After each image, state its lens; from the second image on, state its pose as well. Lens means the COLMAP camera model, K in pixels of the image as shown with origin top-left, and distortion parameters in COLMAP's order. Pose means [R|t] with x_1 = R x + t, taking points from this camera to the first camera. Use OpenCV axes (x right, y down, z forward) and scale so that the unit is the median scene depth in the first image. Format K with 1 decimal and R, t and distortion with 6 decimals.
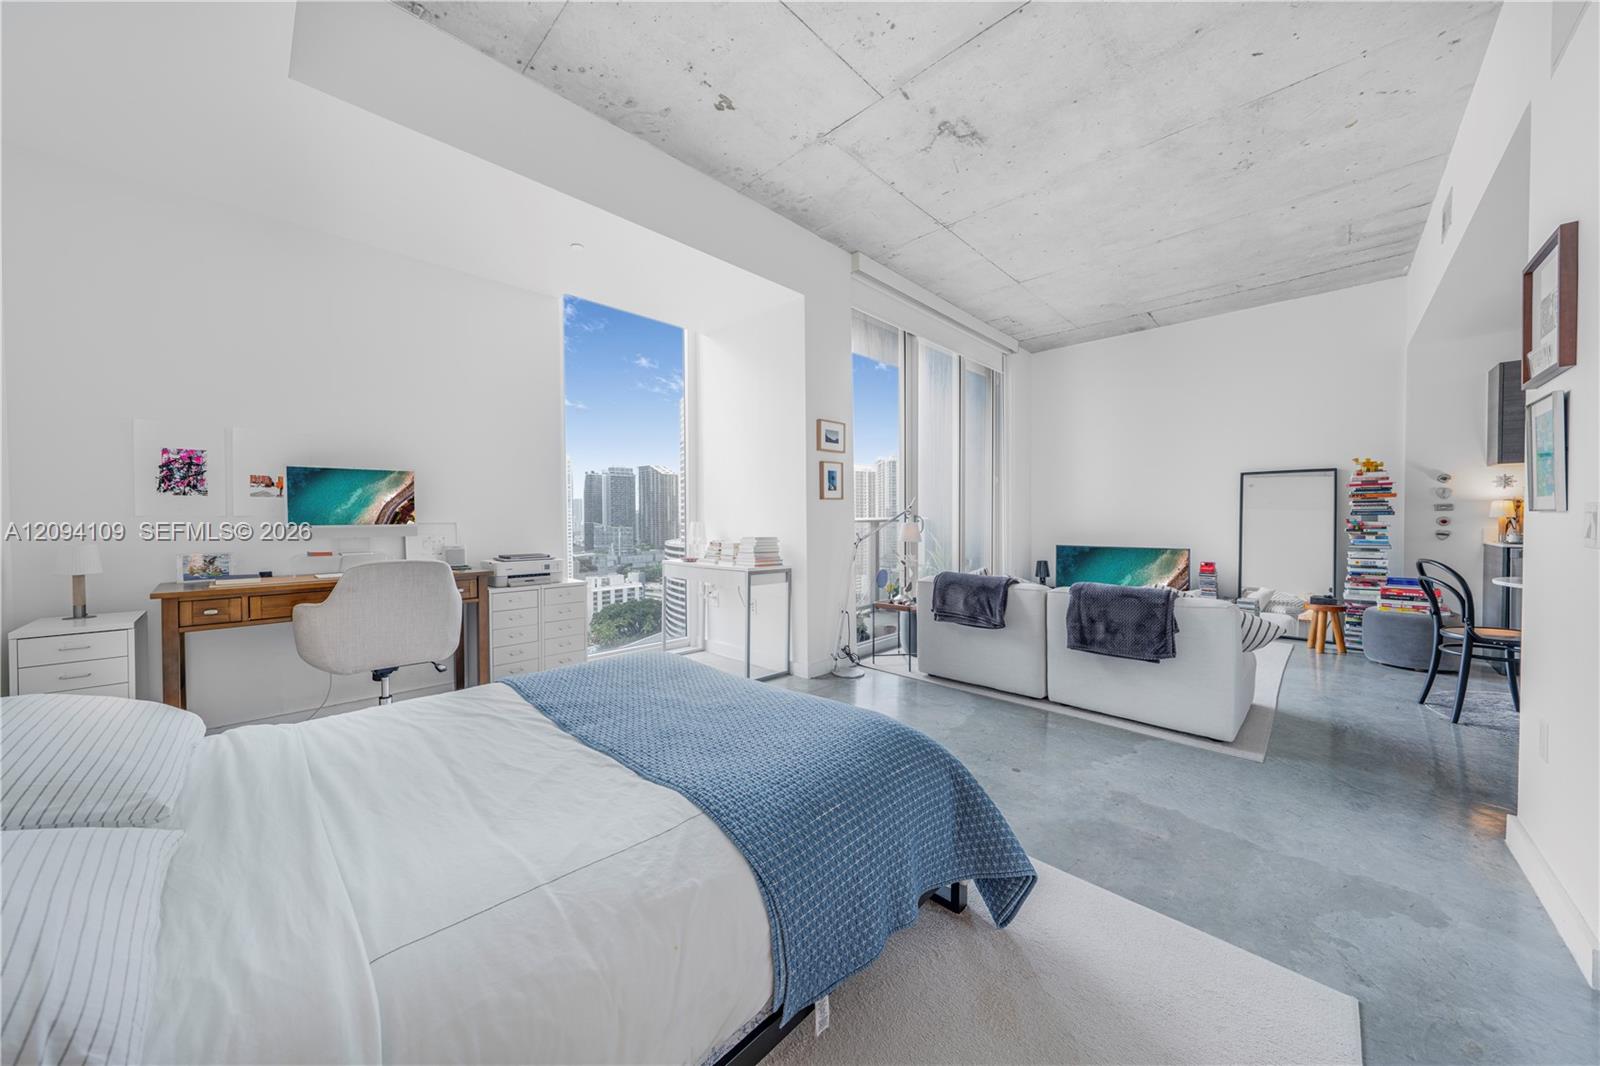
lens RADIAL K [[538.3, 0, 799.5], [0, 538.3, 527.8], [0, 0, 1]] dist [-0.005056, 0.000033]
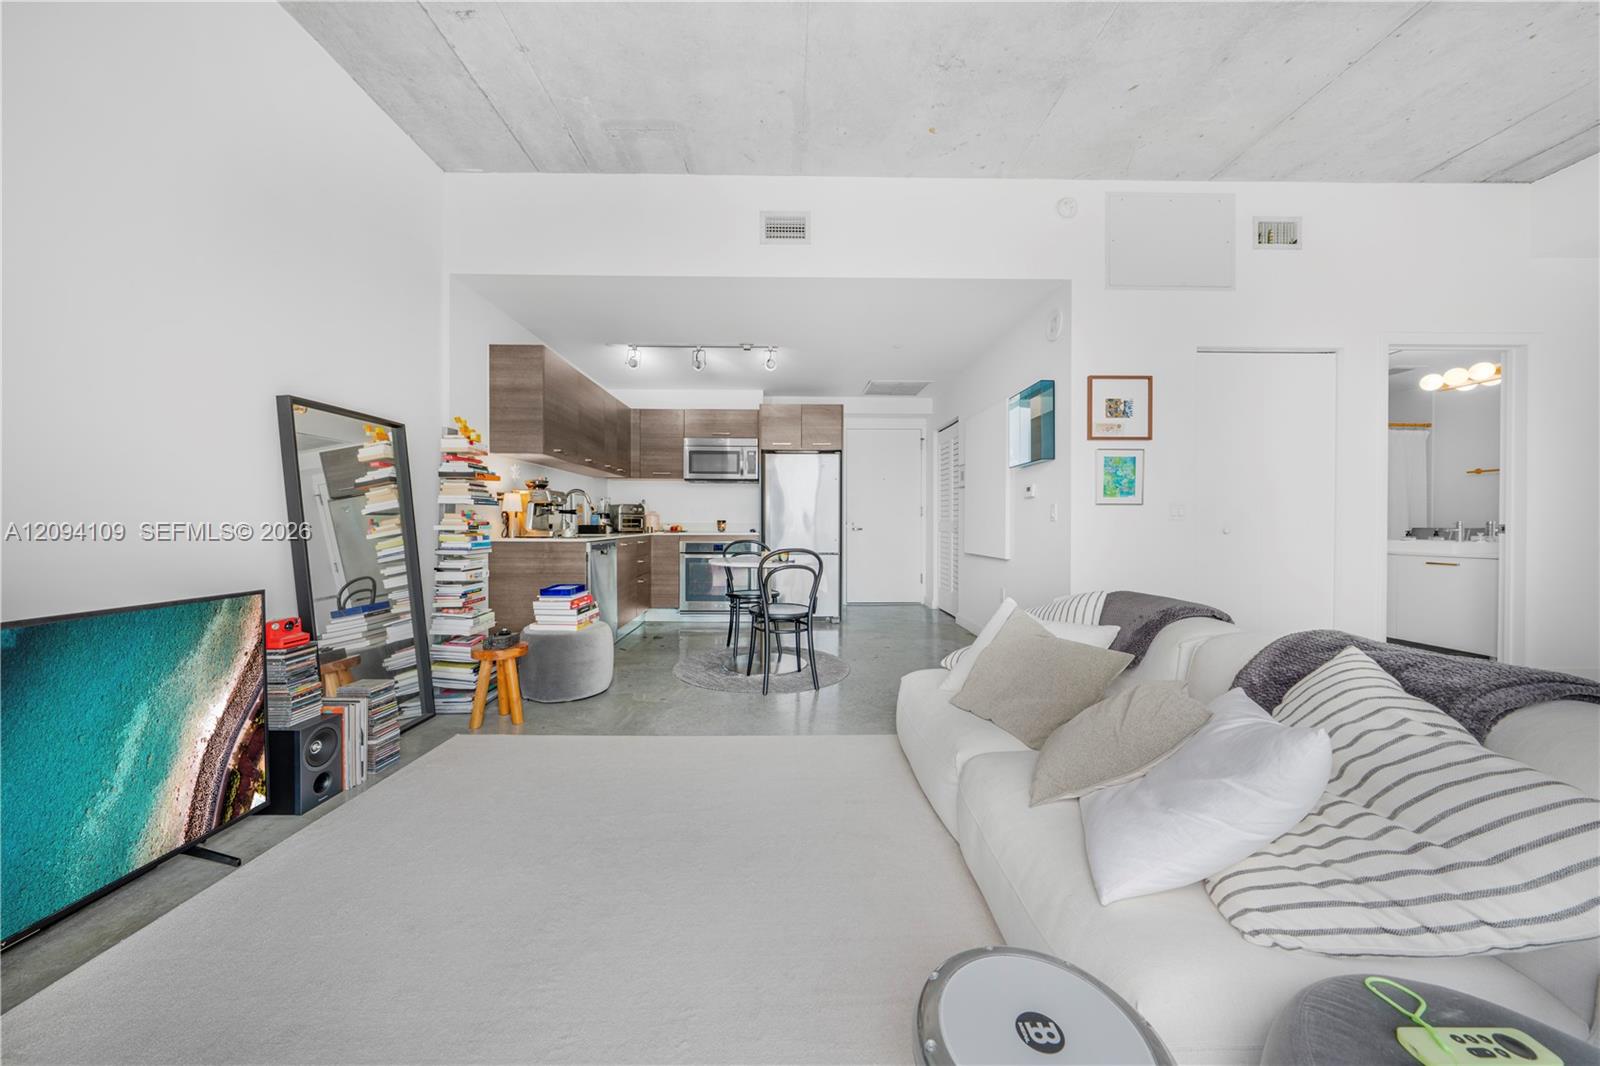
lens RADIAL K [[549.4, 0, 799.0], [0, 549.4, 527.7], [0, 0, 1]] dist [-0.002978, -0.000034]
pose [[-0.720602, 0.001362, 0.693347, 0.331279], [0.019753, 0.999633, 0.018565, 0.000621], [-0.693067, 0.027073, -0.720364, 1.409187]]
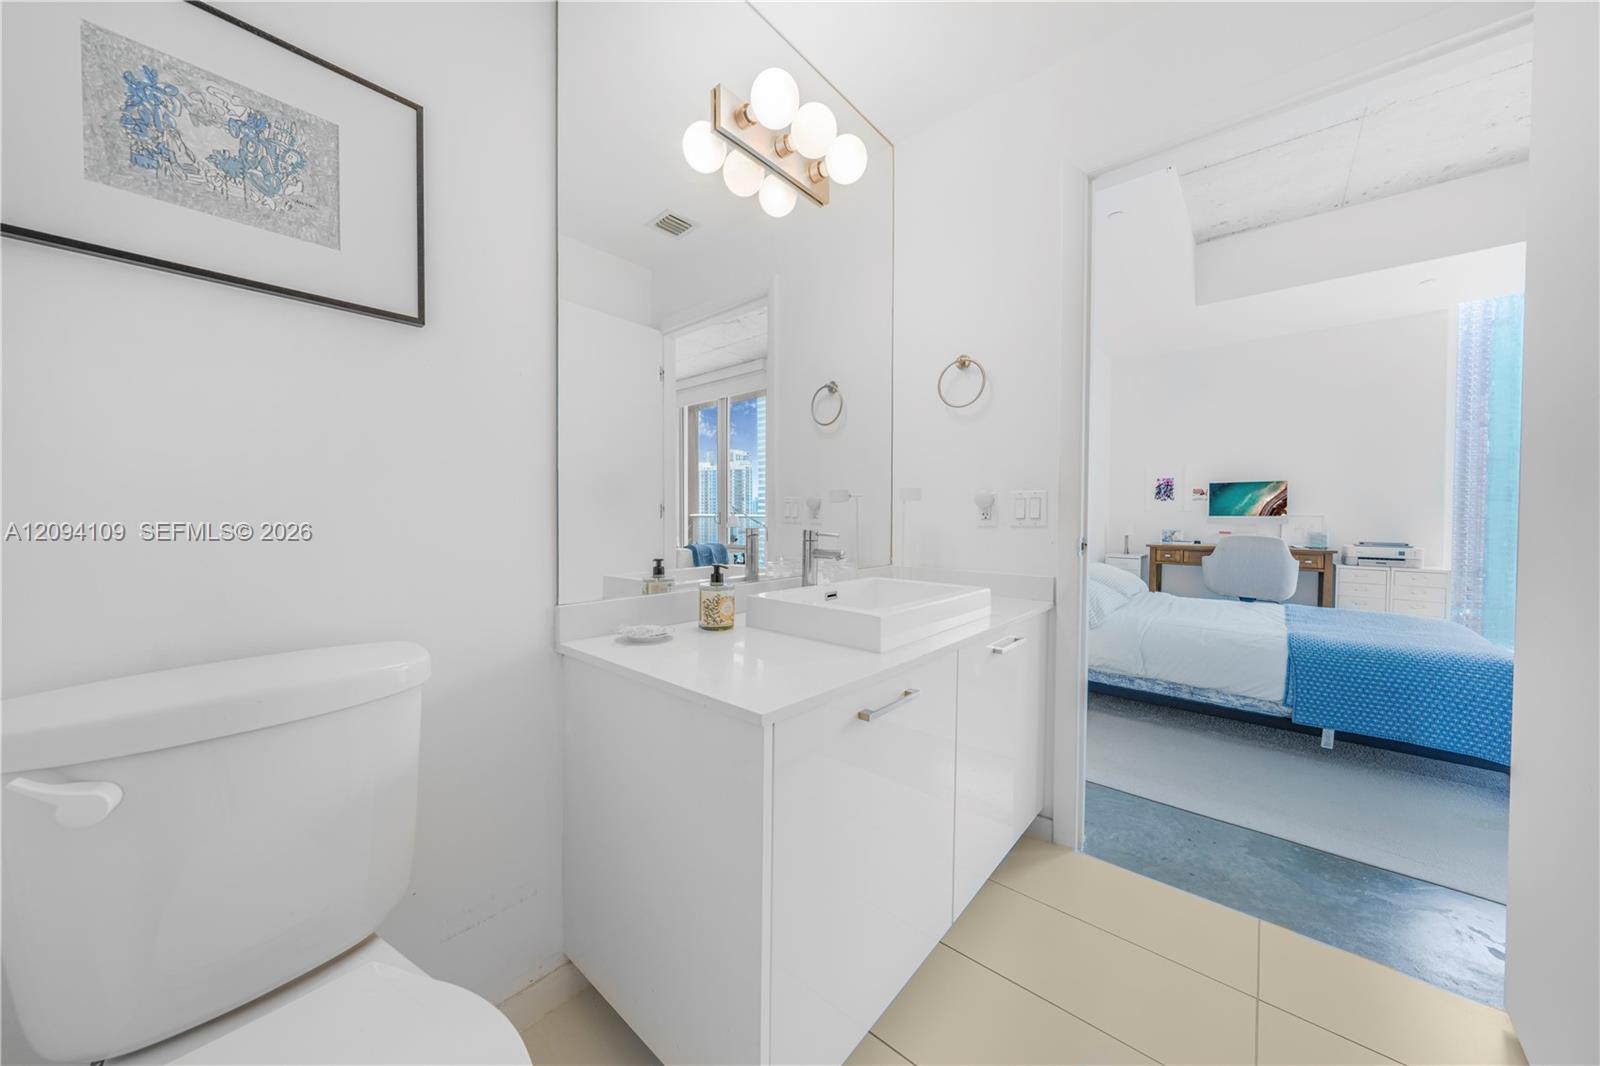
lens RADIAL K [[538.3, 0, 799.5], [0, 538.3, 527.8], [0, 0, 1]] dist [-0.005056, 0.000033]
pose [[0.050247, 0.026517, -0.998385, 0.552649], [-0.024896, 0.999370, 0.025290, 0.017056], [0.998426, 0.023585, 0.050876, -0.331258]]
